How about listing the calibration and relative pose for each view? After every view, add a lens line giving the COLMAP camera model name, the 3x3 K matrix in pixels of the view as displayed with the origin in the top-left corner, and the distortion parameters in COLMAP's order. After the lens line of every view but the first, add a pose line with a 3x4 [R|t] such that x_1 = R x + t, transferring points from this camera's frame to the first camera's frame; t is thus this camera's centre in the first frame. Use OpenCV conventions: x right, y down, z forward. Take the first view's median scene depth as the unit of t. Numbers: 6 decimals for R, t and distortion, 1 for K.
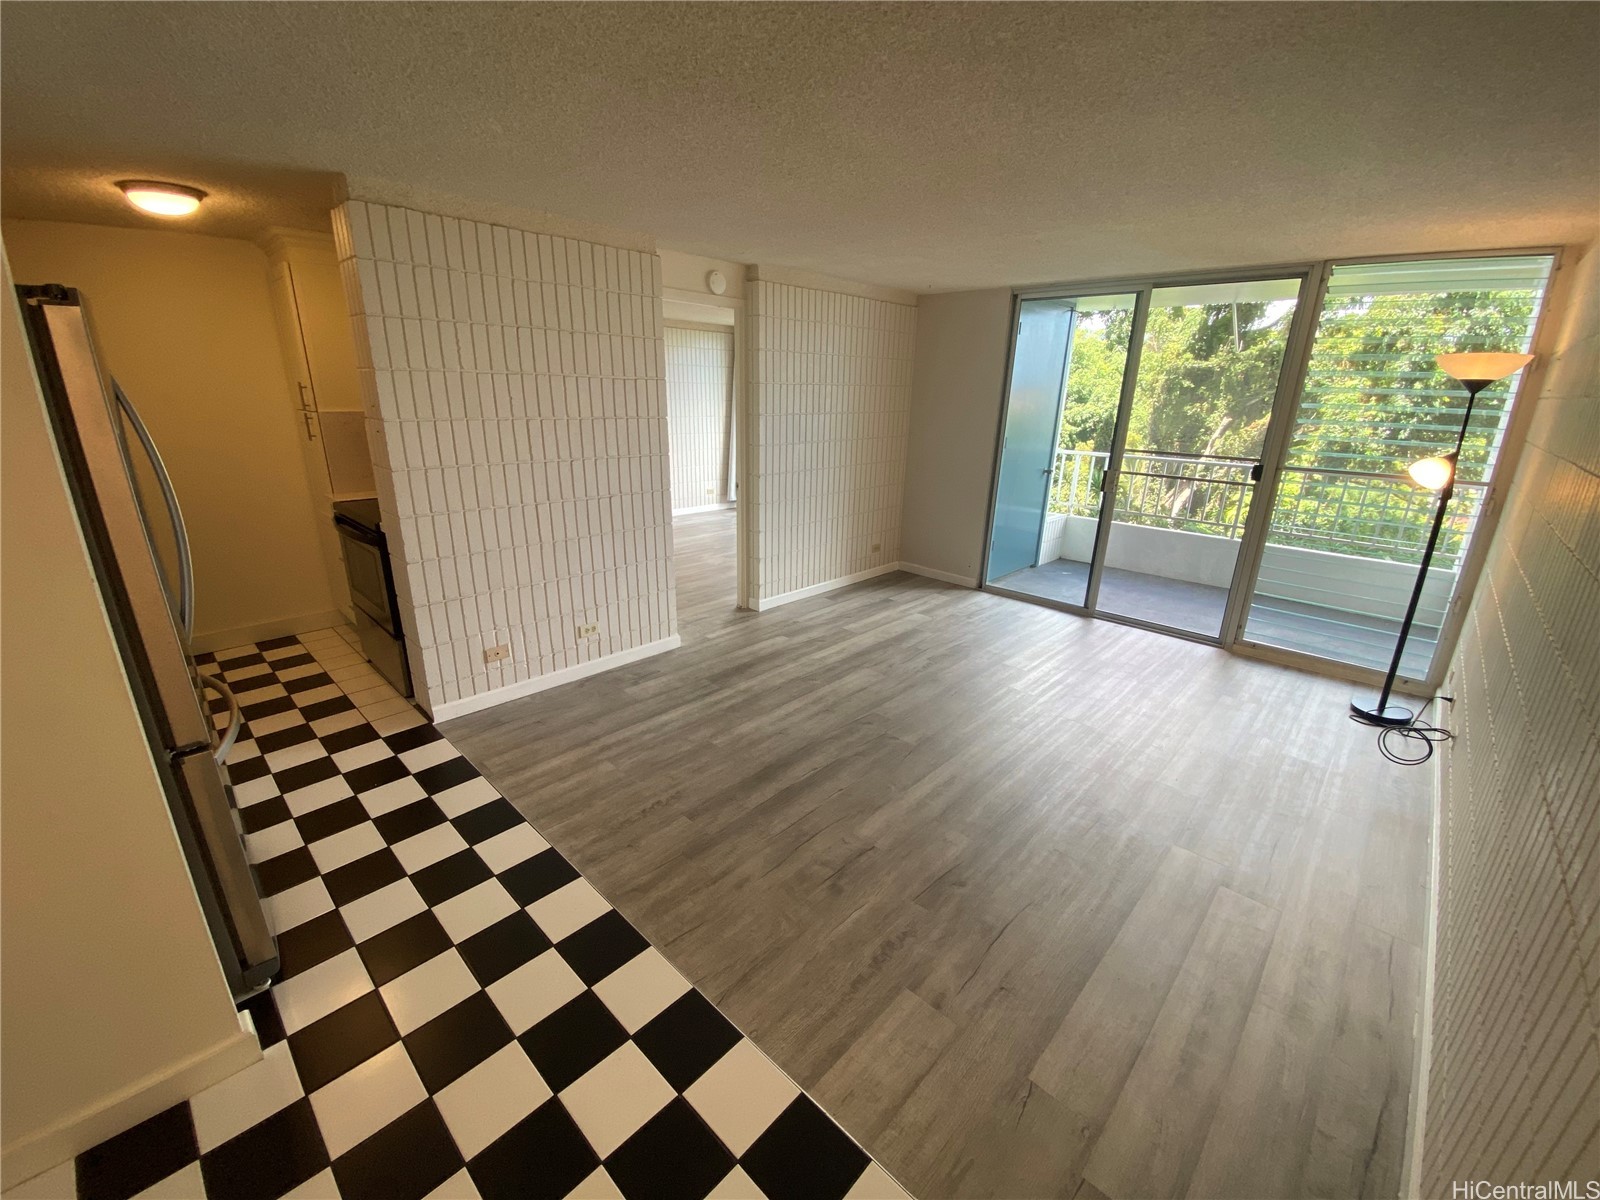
lens RADIAL K [[648.7, 0, 800.0], [0, 648.7, 600.0], [0, 0, 1]] dist [-0.002403, -0.000531]
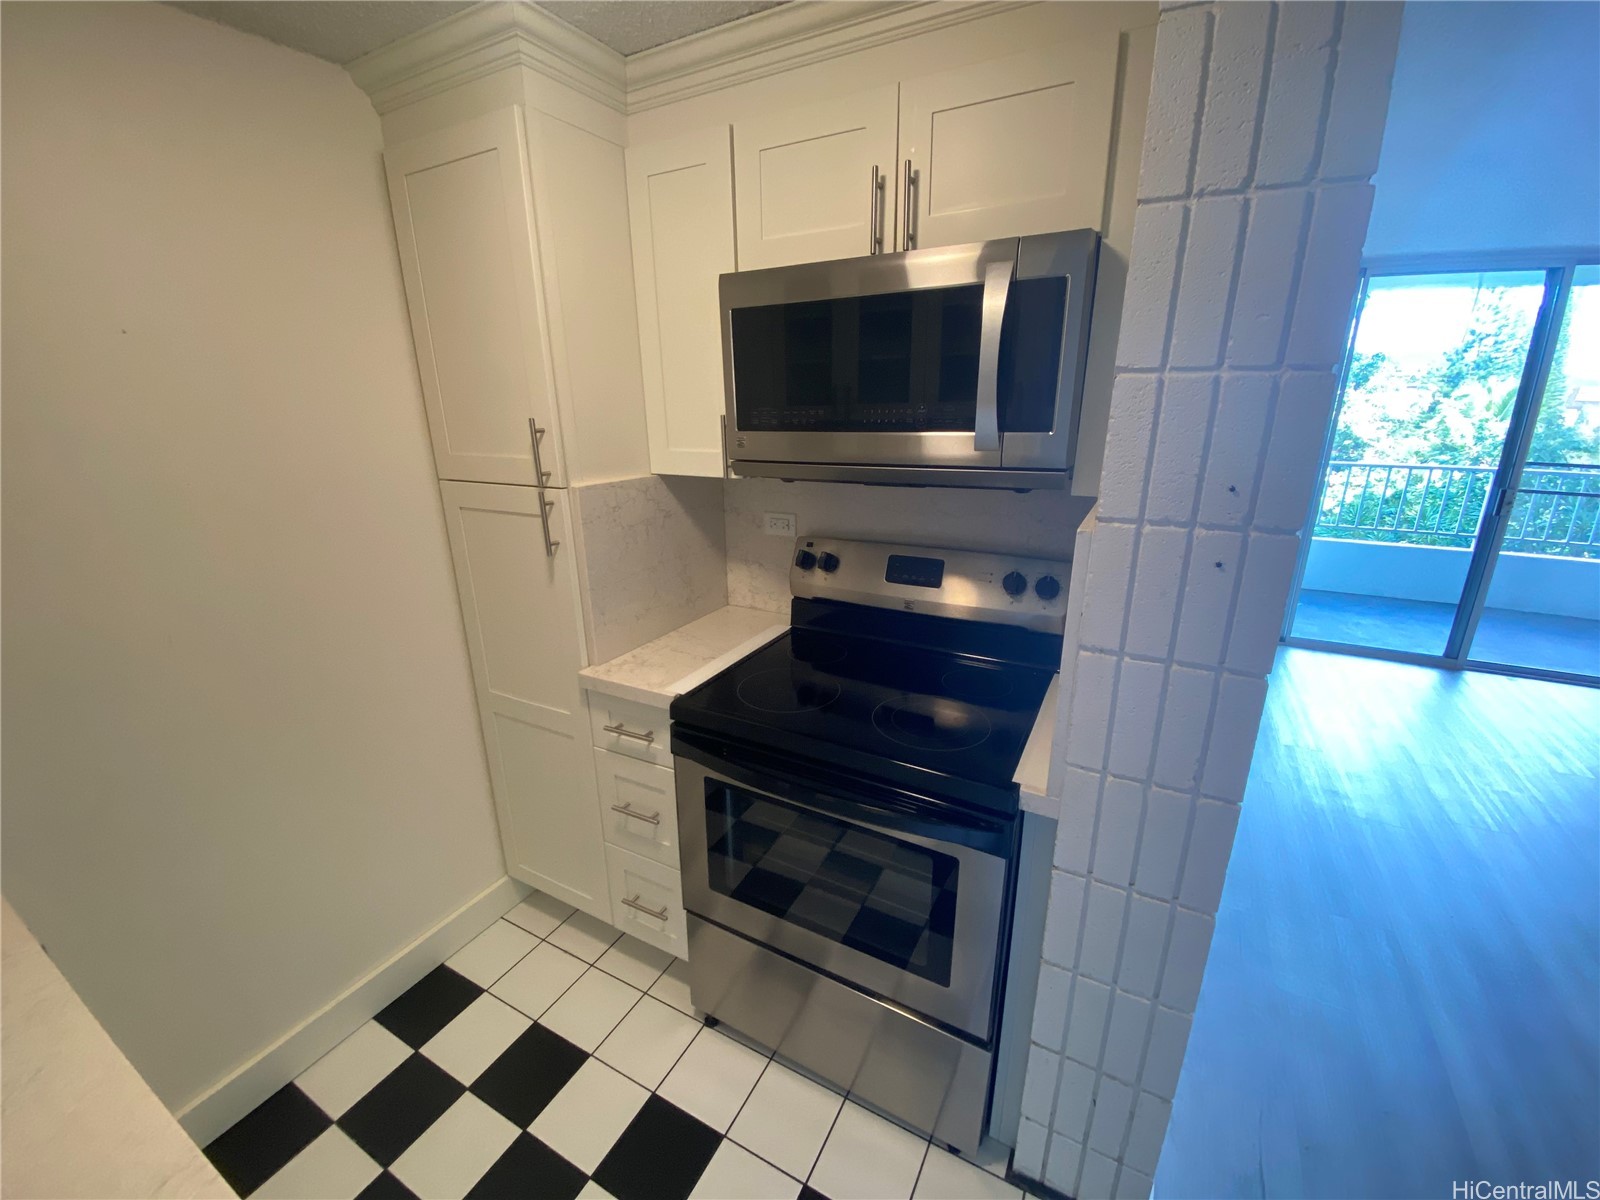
lens RADIAL K [[648.7, 0, 800.0], [0, 648.7, 600.0], [0, 0, 1]] dist [-0.002403, -0.000531]
pose [[0.962515, -0.108895, 0.248407, -0.537774], [0.112923, 0.993602, -0.001980, -0.150930], [-0.246602, 0.029957, 0.968654, 0.417617]]
